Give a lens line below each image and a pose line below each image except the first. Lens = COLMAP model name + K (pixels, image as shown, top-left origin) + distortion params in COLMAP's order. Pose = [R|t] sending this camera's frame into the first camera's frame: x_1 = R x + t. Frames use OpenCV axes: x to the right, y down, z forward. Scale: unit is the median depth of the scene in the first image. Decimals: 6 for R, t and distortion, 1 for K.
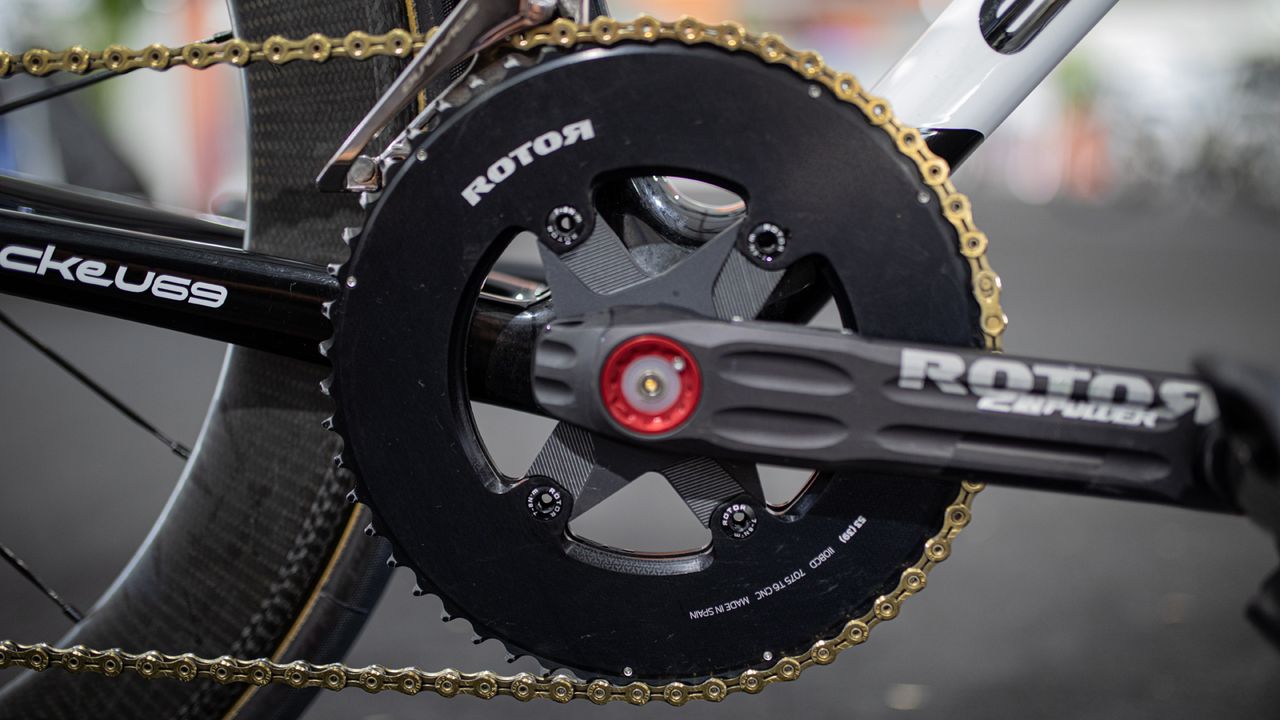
lens RADIAL K [[1267.9, 0, 654.5], [0, 1267.9, 355.2], [0, 0, 1]] dist [-0.056244, 0.000000]
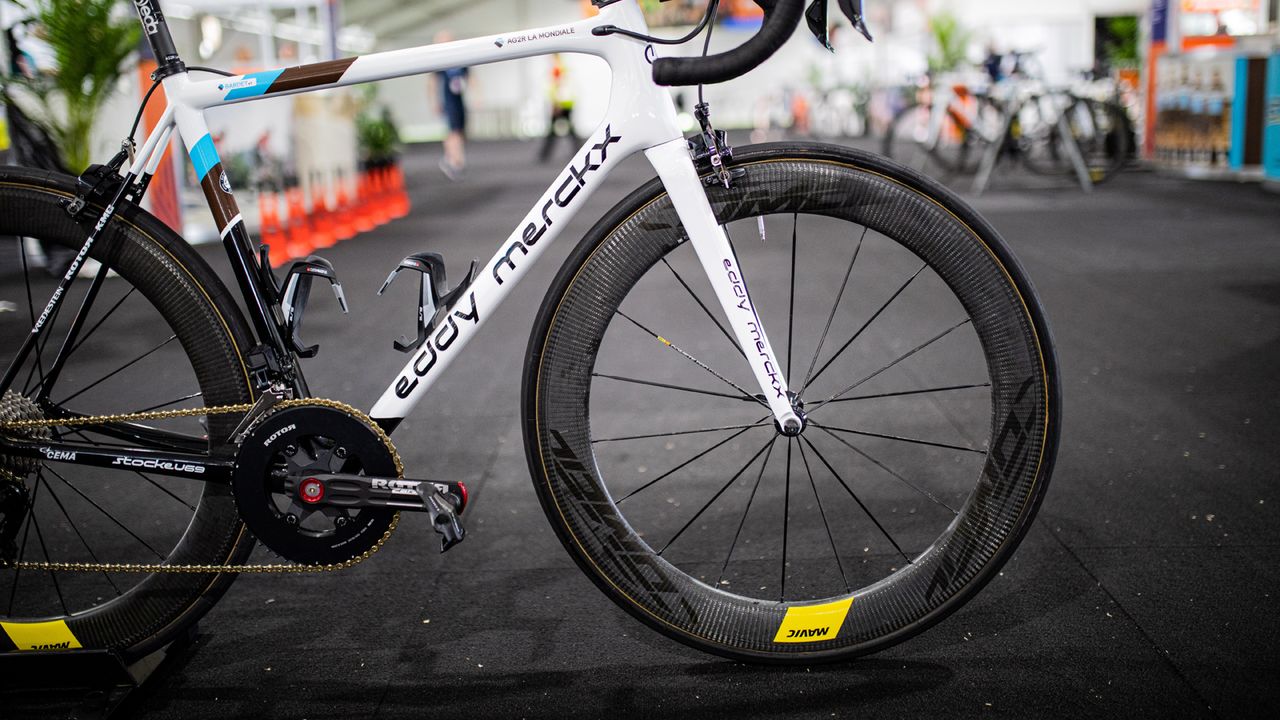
lens RADIAL K [[1267.9, 0, 681.0], [0, 1267.9, 285.6], [0, 0, 1]] dist [-0.056244, 0.000000]
pose [[0.997404, -0.051977, 0.049840, 0.975163], [0.052514, 0.998575, -0.009524, -0.513272], [-0.049274, 0.012116, 0.998712, -2.990414]]
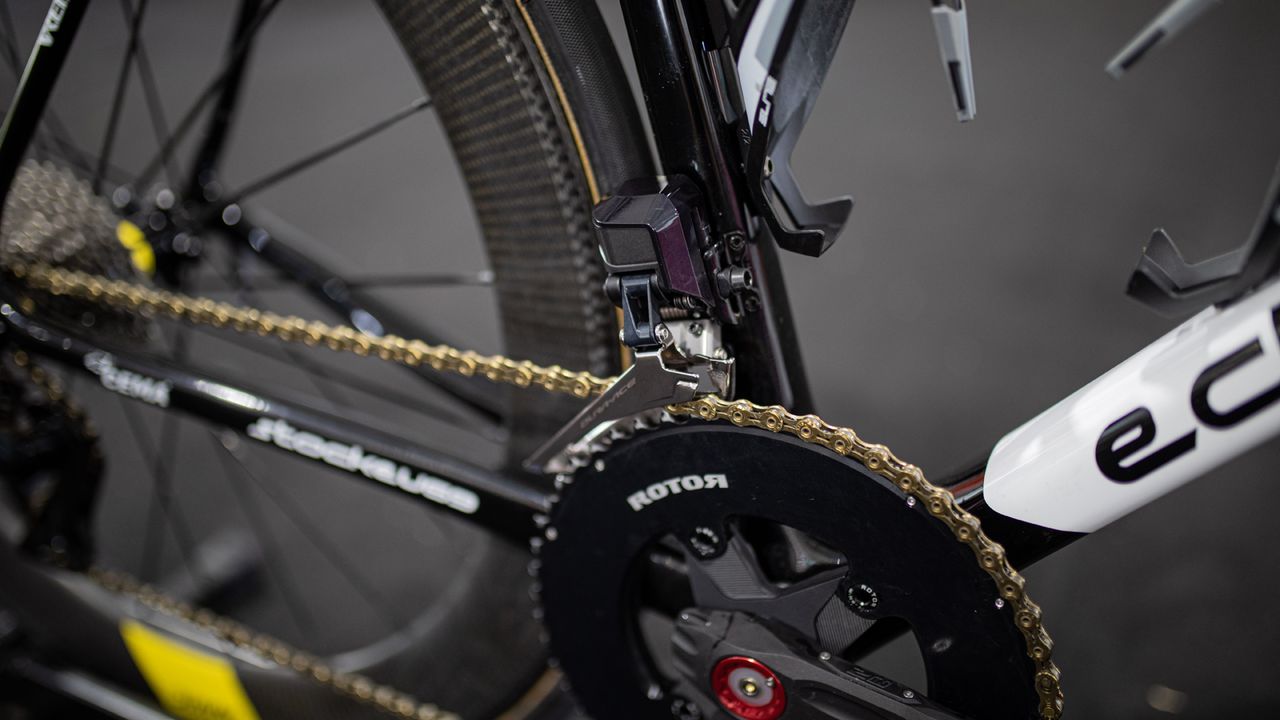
lens RADIAL K [[1267.9, 0, 641.6], [0, 1267.9, 363.9], [0, 0, 1]] dist [-0.056244, 0.000000]
pose [[0.911377, 0.182178, -0.369058, 0.291626], [-0.054905, 0.942502, 0.329660, -0.660401], [0.407895, -0.280181, 0.868977, -0.031683]]
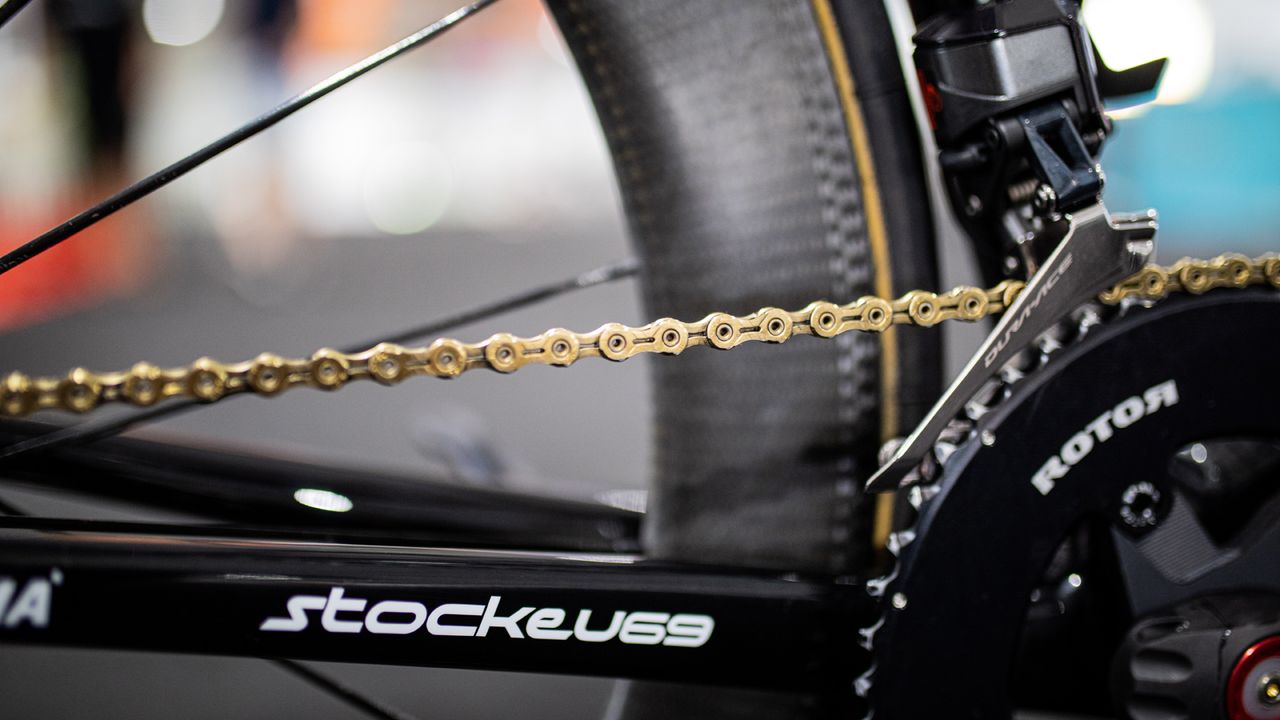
lens RADIAL K [[1267.9, 0, 630.6], [0, 1267.9, 352.4], [0, 0, 1]] dist [-0.056244, 0.000000]
pose [[0.963805, -0.068103, 0.257763, -0.603042], [0.076334, 0.996839, -0.022048, -0.211313], [-0.255446, 0.040926, 0.965957, 0.282478]]
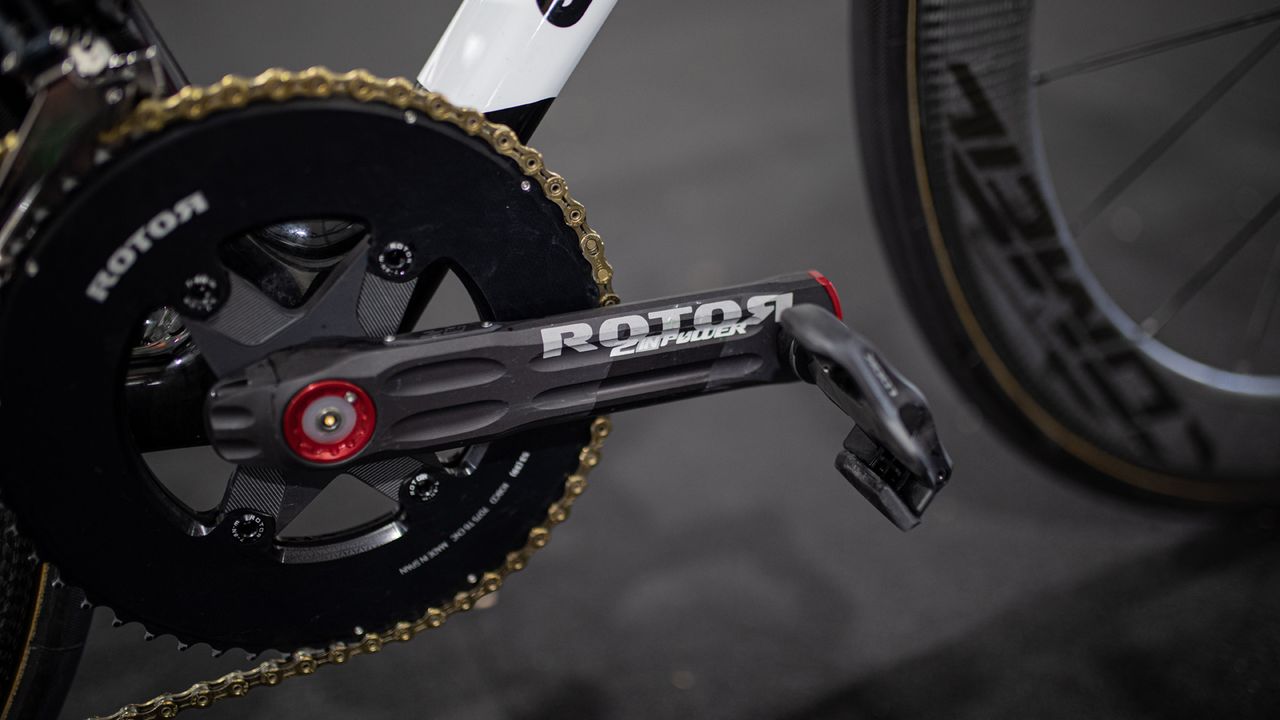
lens RADIAL K [[1265.5, 0, 639.4], [0, 1265.5, 356.9], [0, 0, 1]] dist [-0.039640, 0.000000]
pose [[0.896432, -0.290775, 0.334456, -0.108142], [0.173451, 0.924659, 0.339001, -0.337911], [-0.407830, -0.245879, 0.879328, -0.045728]]
